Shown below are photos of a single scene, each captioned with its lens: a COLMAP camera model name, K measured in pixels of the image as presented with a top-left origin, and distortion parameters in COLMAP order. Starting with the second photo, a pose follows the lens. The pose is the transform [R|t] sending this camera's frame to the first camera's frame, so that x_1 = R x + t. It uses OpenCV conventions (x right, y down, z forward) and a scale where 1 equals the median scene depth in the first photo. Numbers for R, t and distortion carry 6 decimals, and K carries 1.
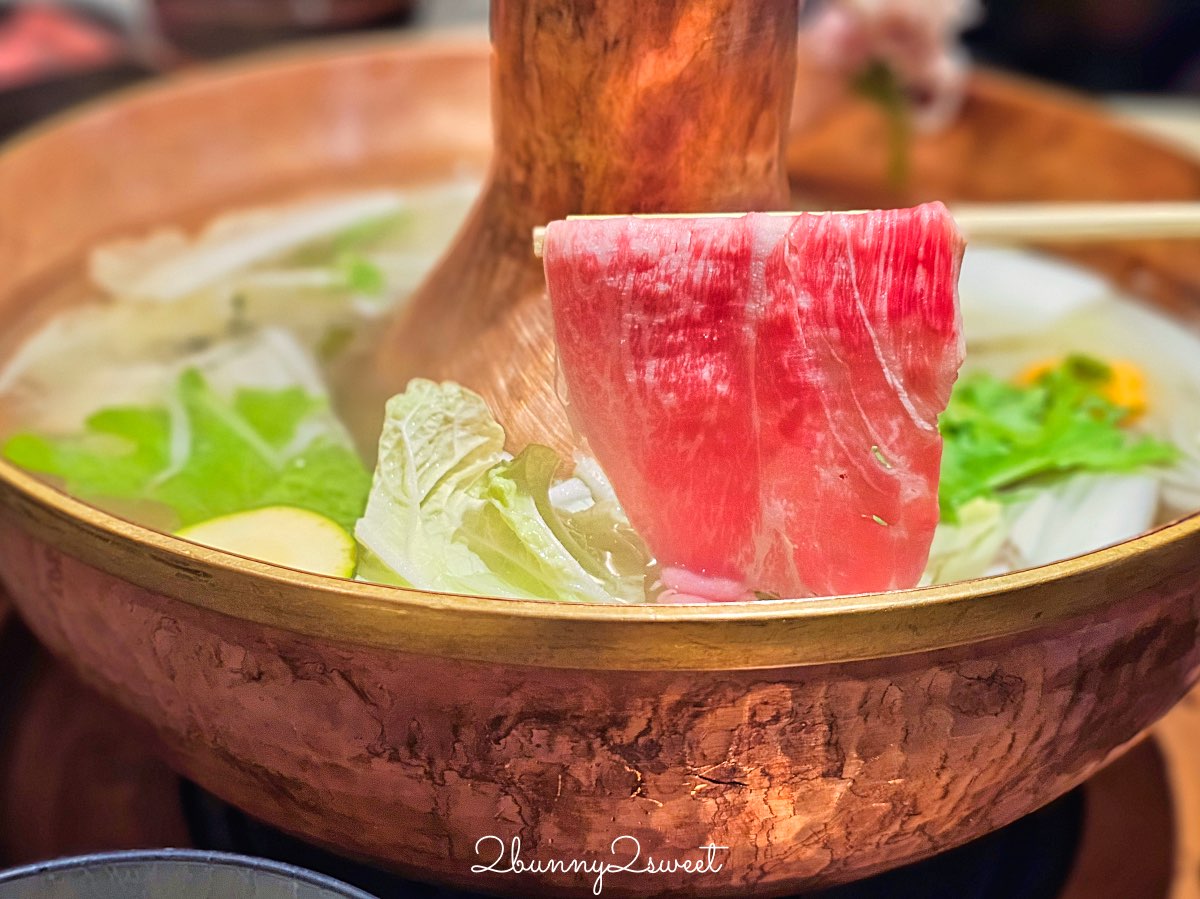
lens RADIAL K [[1856.2, 0, 600.0], [0, 1856.2, 449.5], [0, 0, 1]] dist [0.294653, -1.878910]
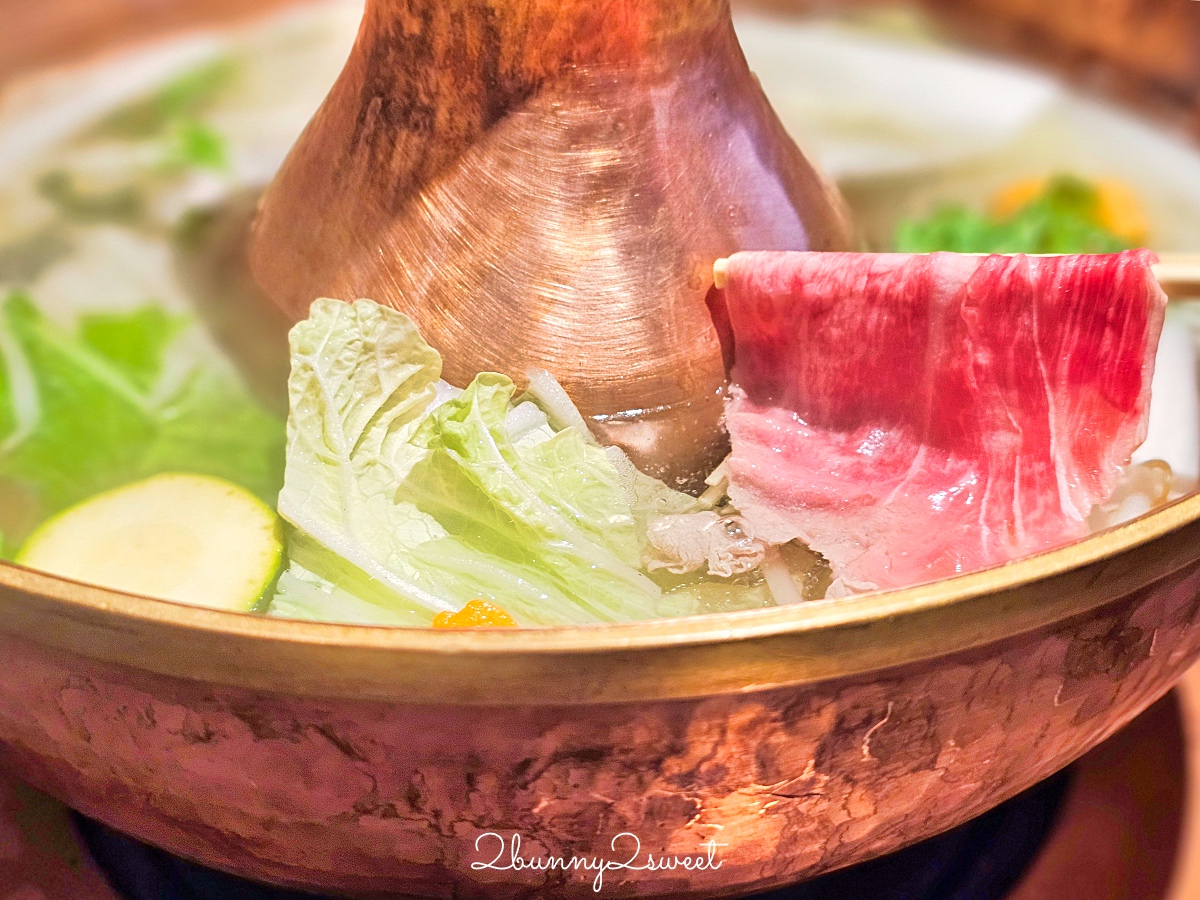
lens RADIAL K [[1856.2, 0, 600.0], [0, 1856.2, 450.0], [0, 0, 1]] dist [0.294653, -1.878910]
pose [[0.988127, -0.101581, 0.115264, -0.095785], [0.086102, 0.987485, 0.132137, -0.084031], [-0.127244, -0.120644, 0.984507, 0.218353]]
